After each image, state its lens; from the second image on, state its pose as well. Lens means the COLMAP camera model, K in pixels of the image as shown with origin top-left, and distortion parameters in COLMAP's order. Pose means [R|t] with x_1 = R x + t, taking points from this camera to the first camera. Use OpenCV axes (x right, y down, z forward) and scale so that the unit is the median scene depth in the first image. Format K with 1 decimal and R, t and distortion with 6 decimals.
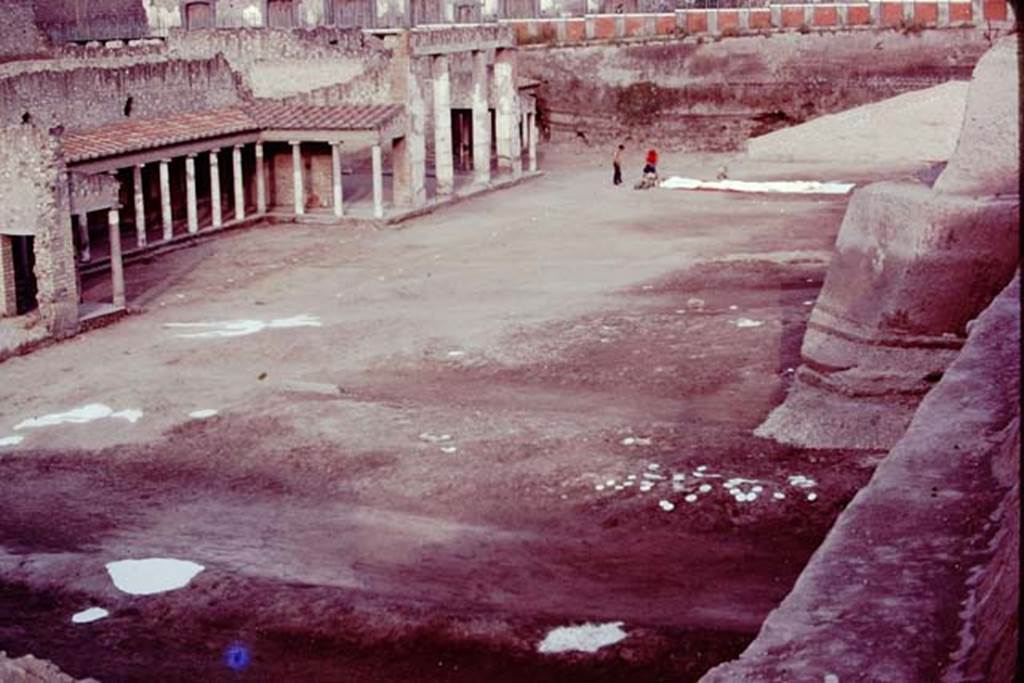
lens RADIAL K [[1626.7, 0, 512.0], [0, 1626.7, 341.5], [0, 0, 1]] dist [-0.254171, 0.064151]
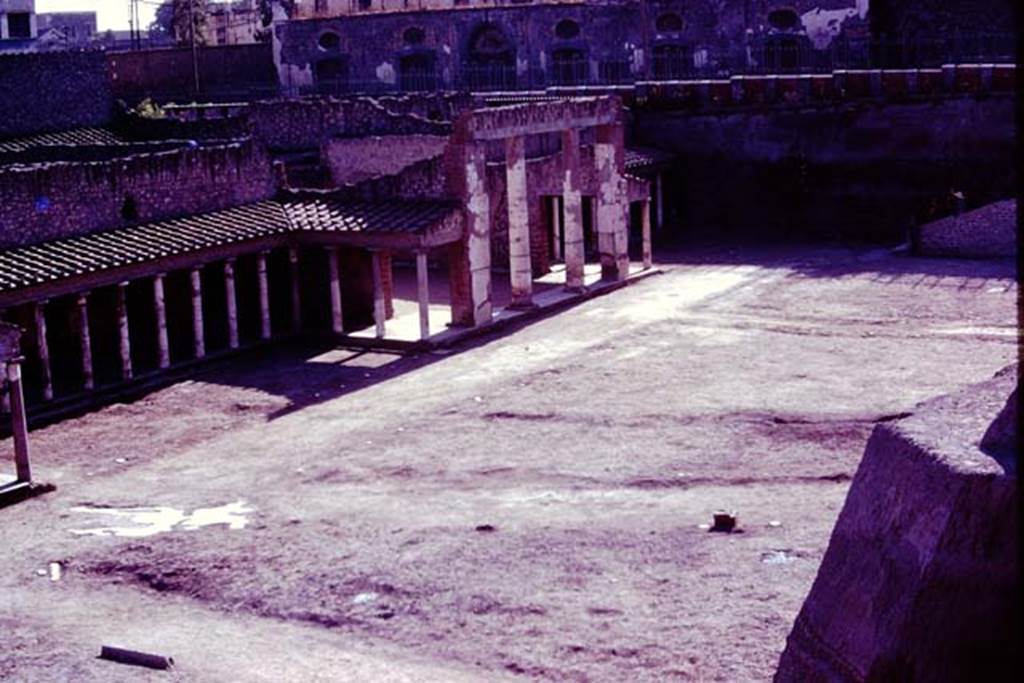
lens RADIAL K [[1626.7, 0, 512.0], [0, 1626.7, 341.5], [0, 0, 1]] dist [-0.254171, 0.064151]
pose [[0.986896, 0.010382, -0.161021, 0.074686], [-0.013355, 0.999760, -0.017393, -0.048179], [0.160802, 0.019315, 0.986798, 0.145760]]
